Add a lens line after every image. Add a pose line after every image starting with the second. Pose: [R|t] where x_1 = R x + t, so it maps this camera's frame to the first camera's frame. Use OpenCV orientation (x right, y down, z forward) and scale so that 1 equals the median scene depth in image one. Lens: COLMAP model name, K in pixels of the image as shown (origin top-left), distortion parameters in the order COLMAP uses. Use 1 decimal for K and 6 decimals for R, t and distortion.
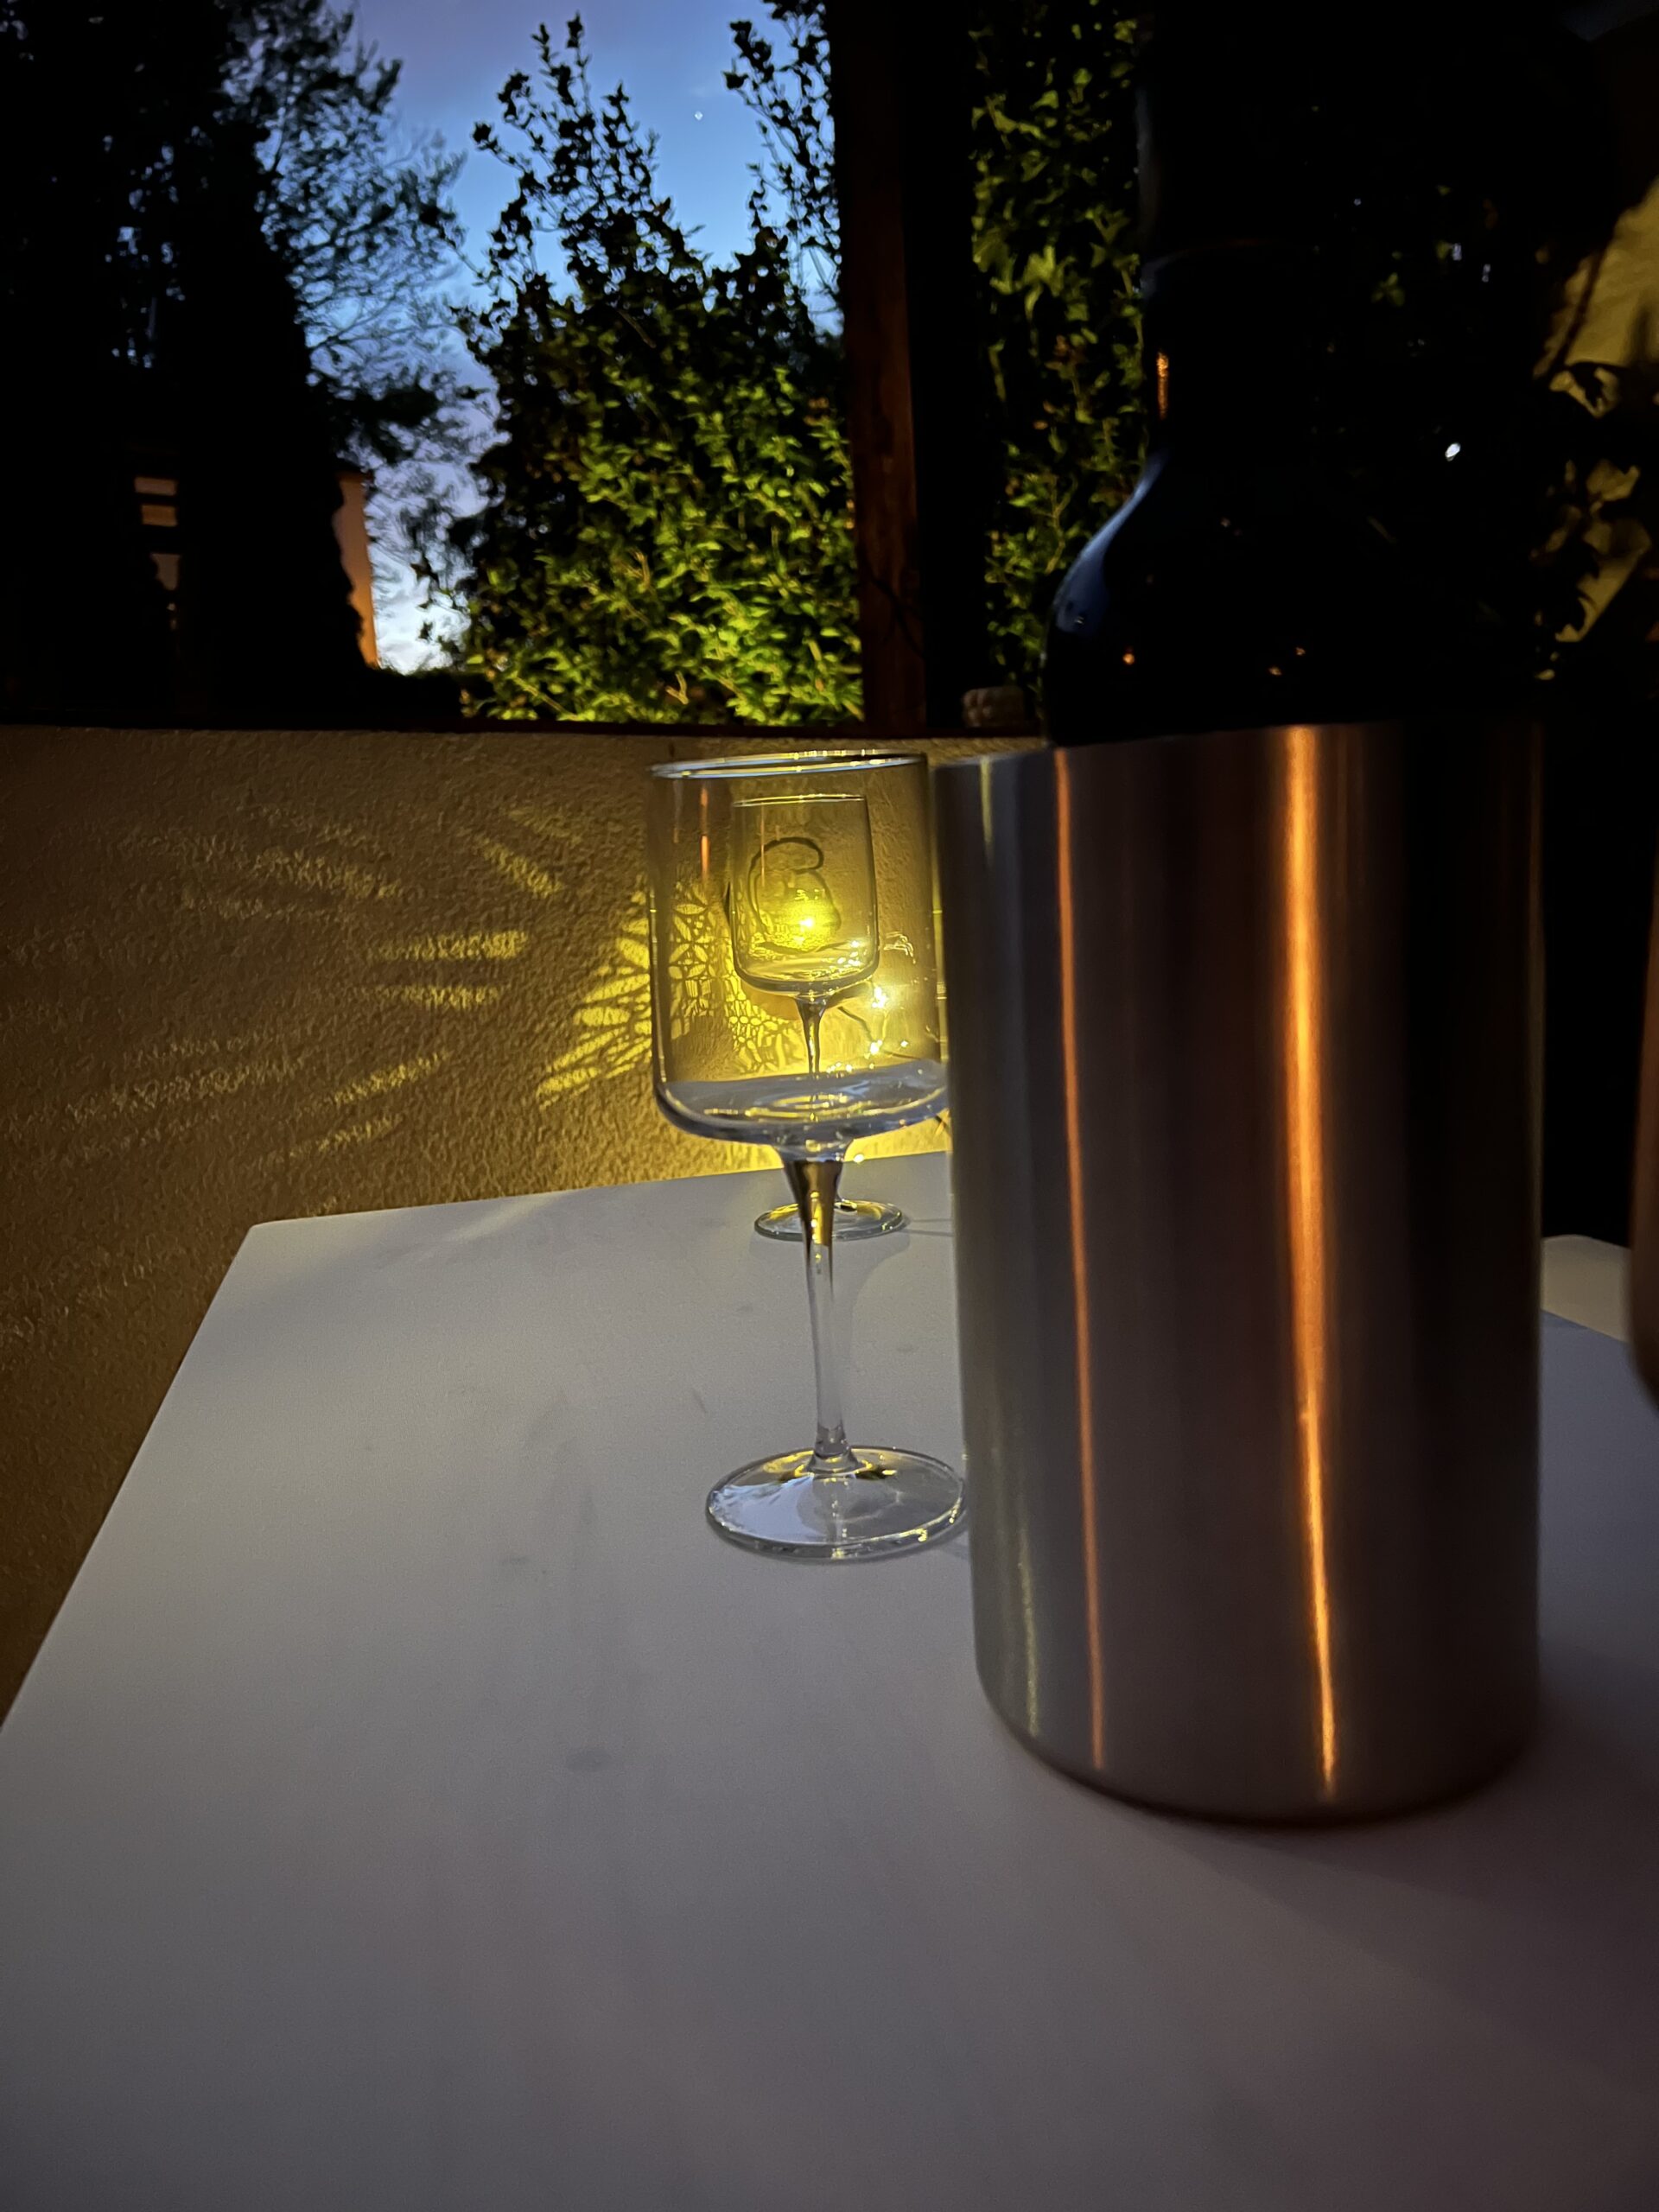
lens RADIAL K [[1710.0, 0, 829.5], [0, 1710.0, 1106.0], [0, 0, 1]] dist [0.033840, -0.059406]
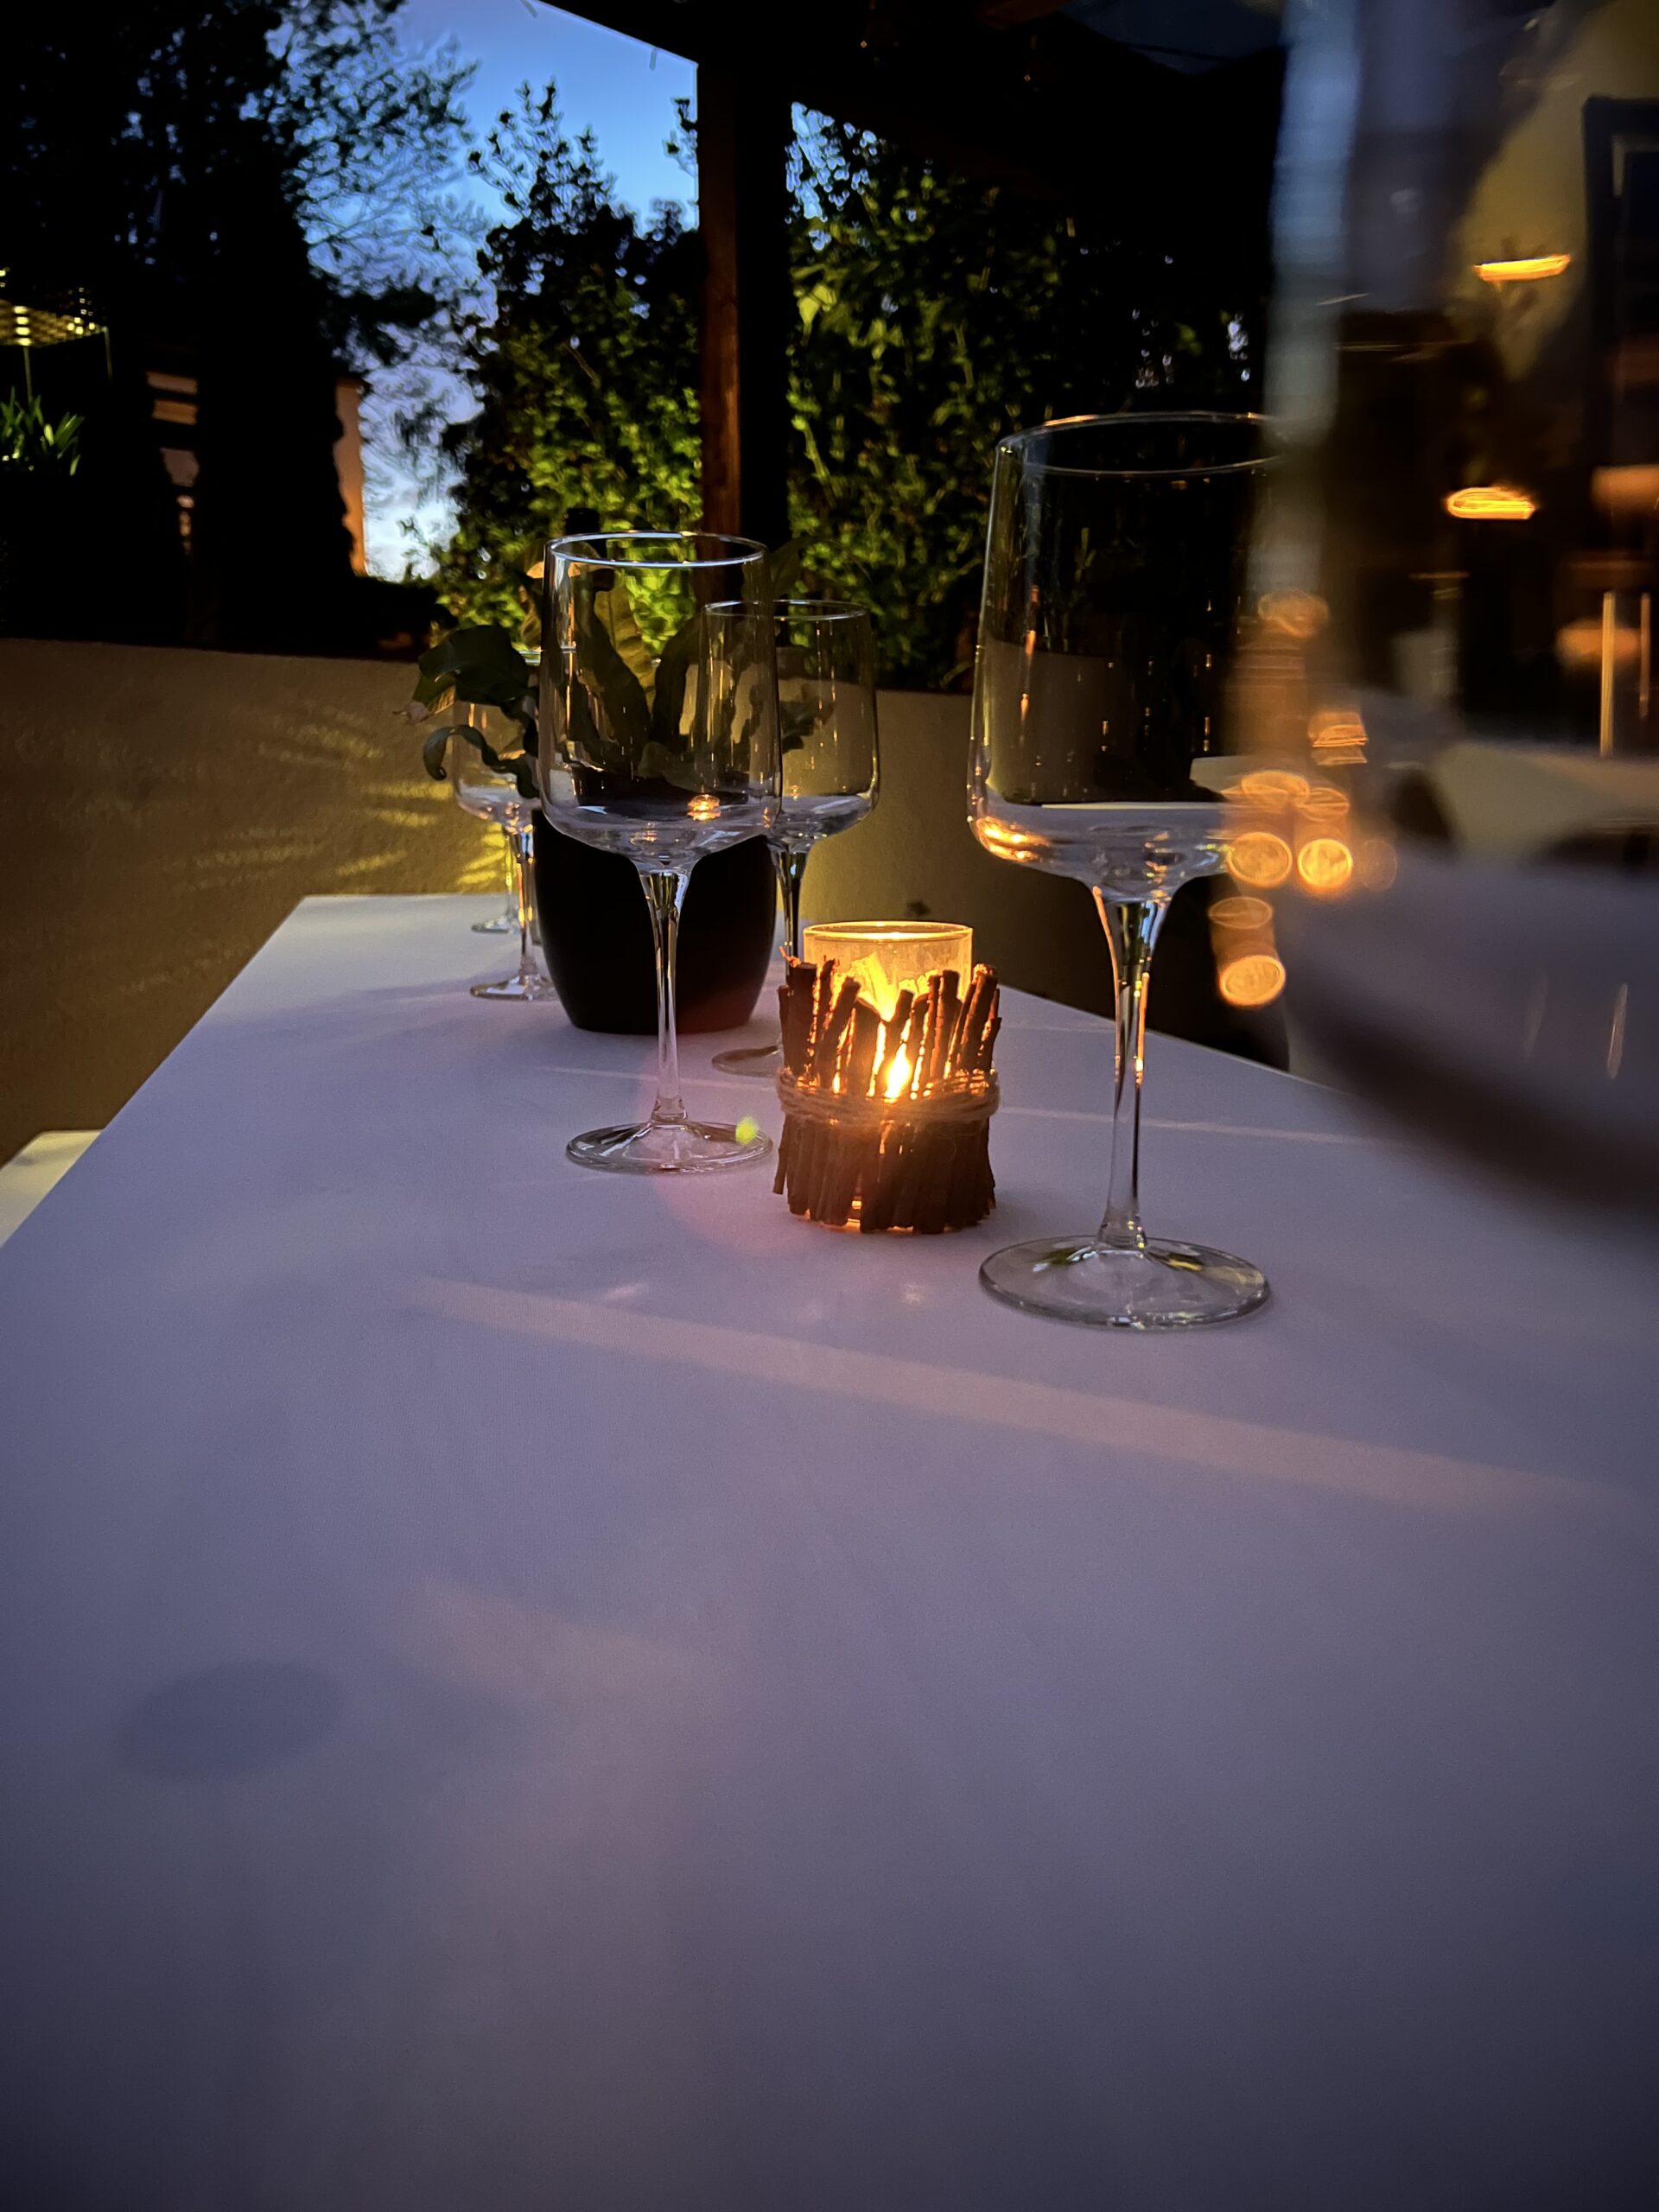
lens RADIAL K [[1710.0, 0, 829.5], [0, 1710.0, 1106.0], [0, 0, 1]] dist [0.033840, -0.059406]
pose [[0.998227, 0.055837, 0.020626, 0.063447], [-0.056591, 0.997674, 0.037993, 0.047087], [-0.018457, -0.039093, 0.999065, -0.256993]]
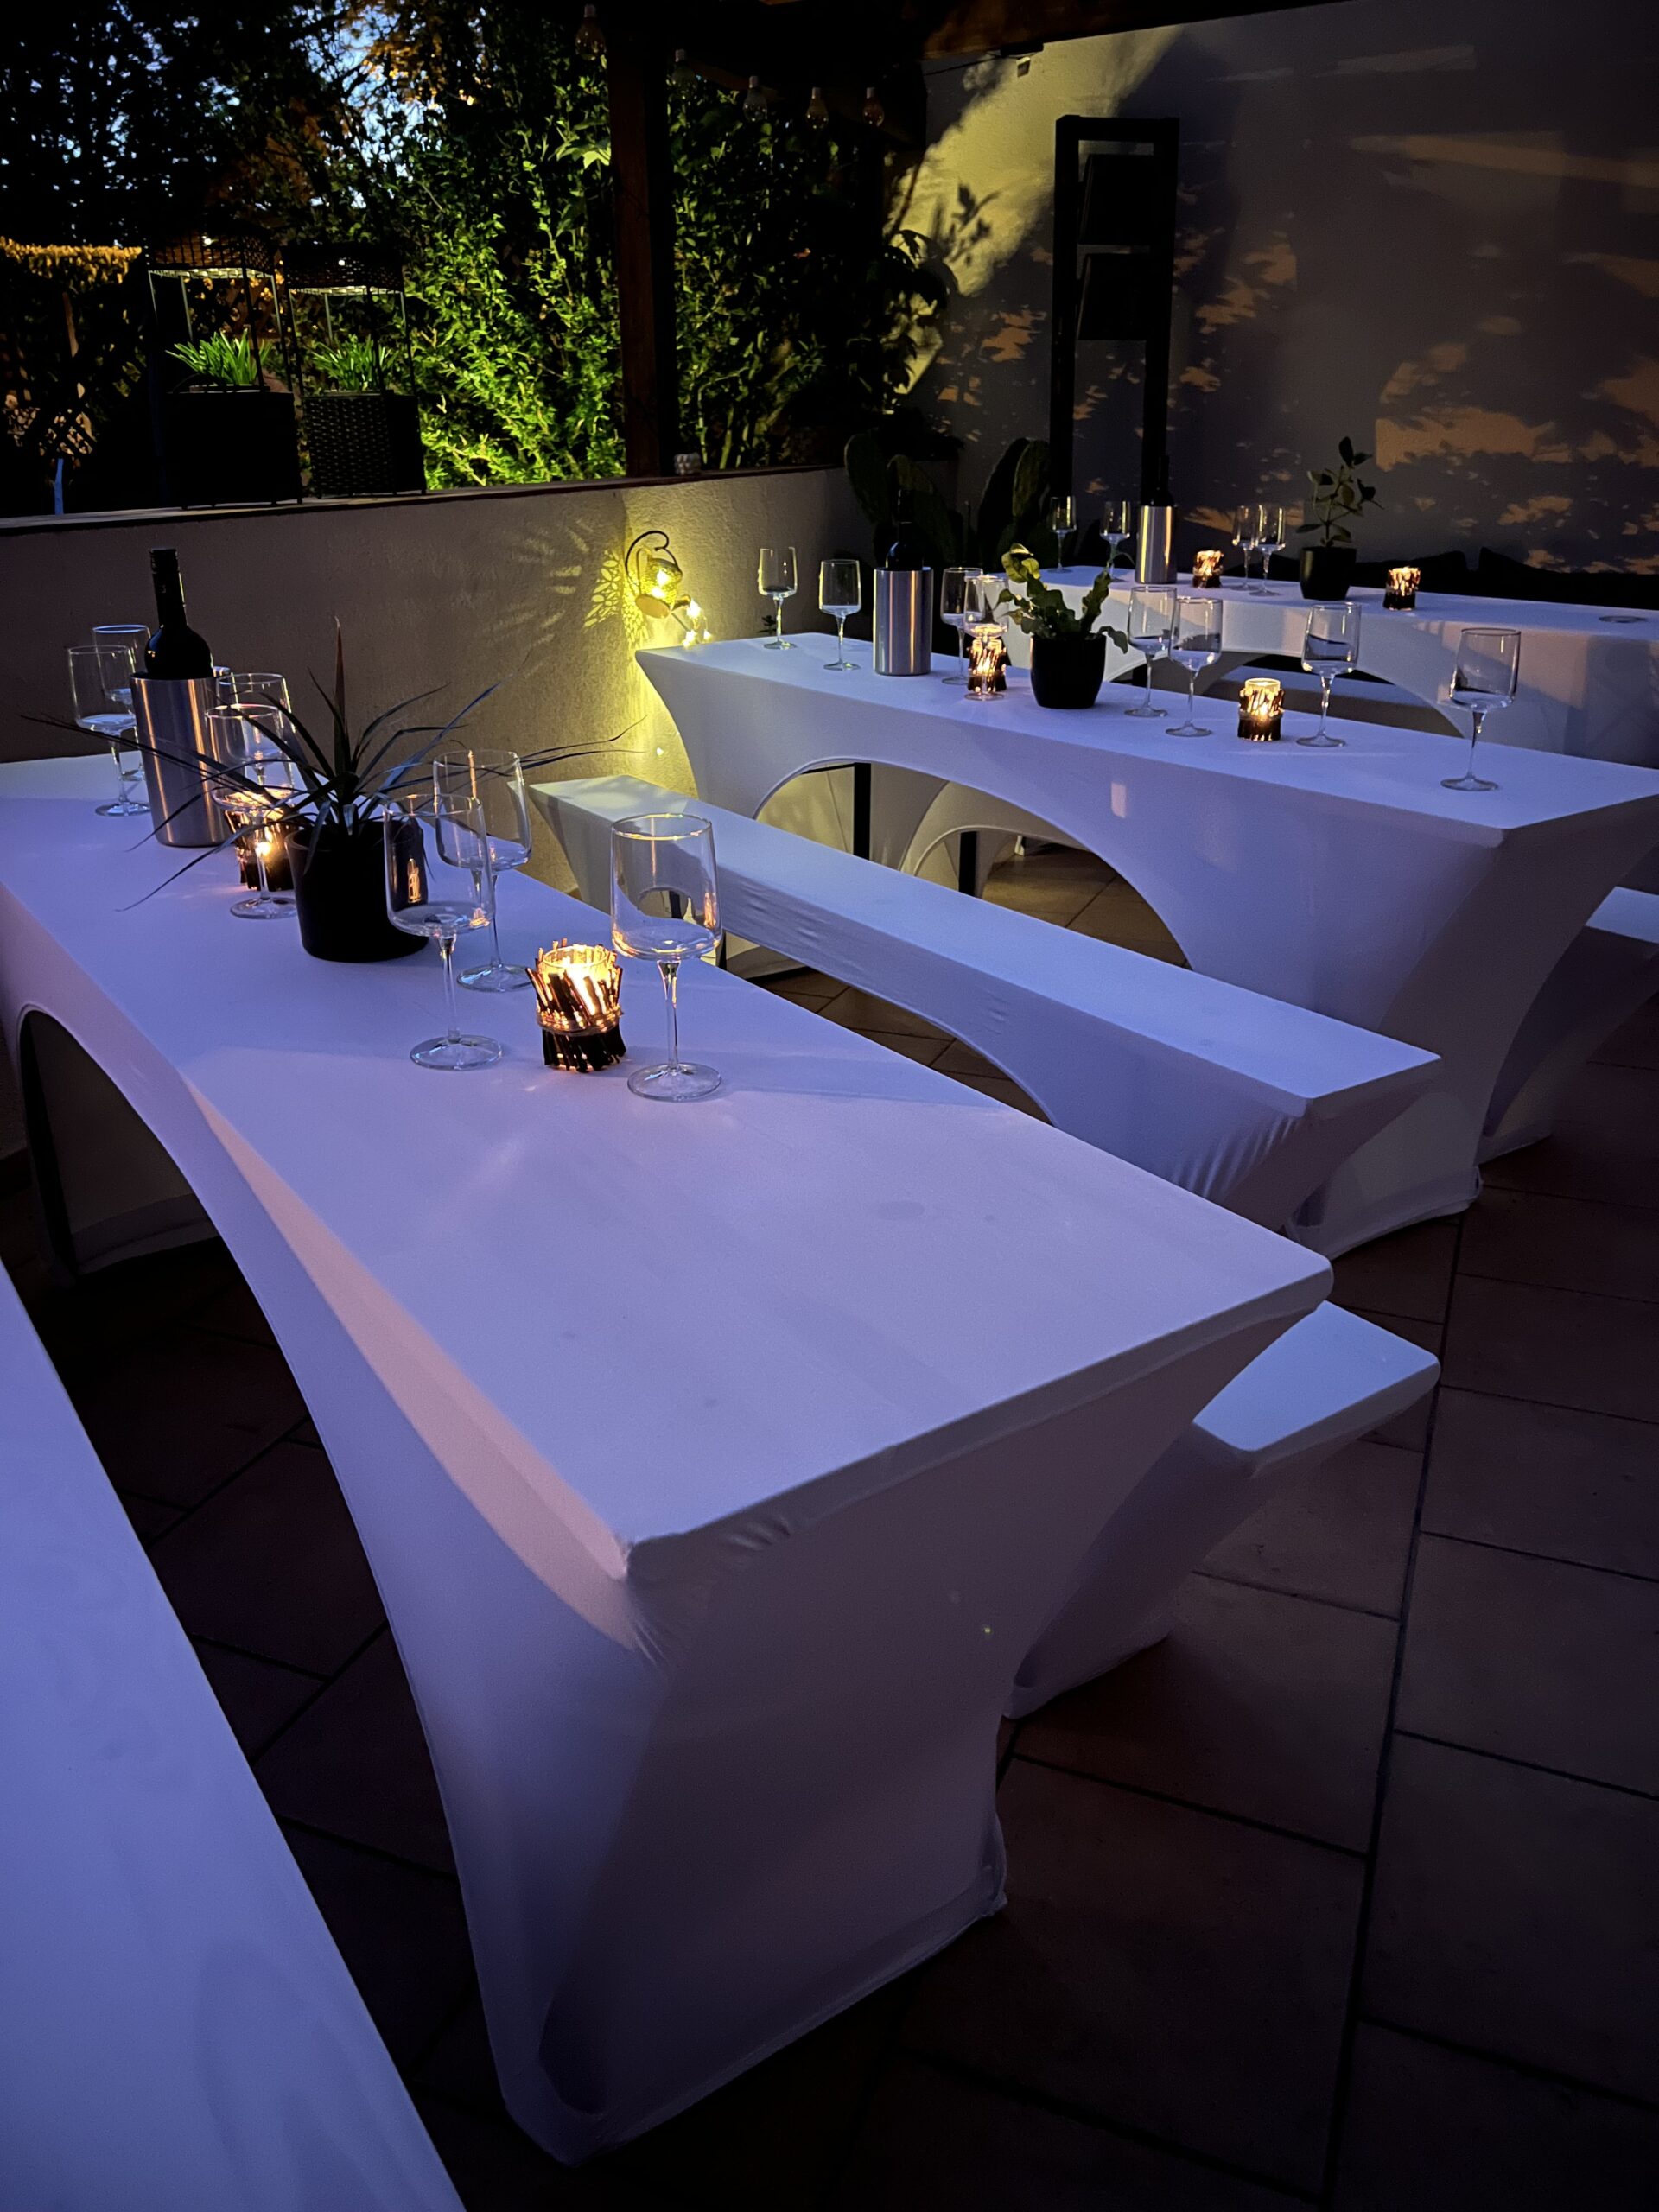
lens RADIAL K [[1650.3, 0, 829.5], [0, 1650.3, 1106.0], [0, 0, 1]] dist [0.035306, -0.055206]
pose [[0.927473, -0.101464, 0.359859, -0.317130], [0.015623, 0.972150, 0.233836, 0.047300], [-0.373563, -0.211255, 0.903229, -0.652348]]
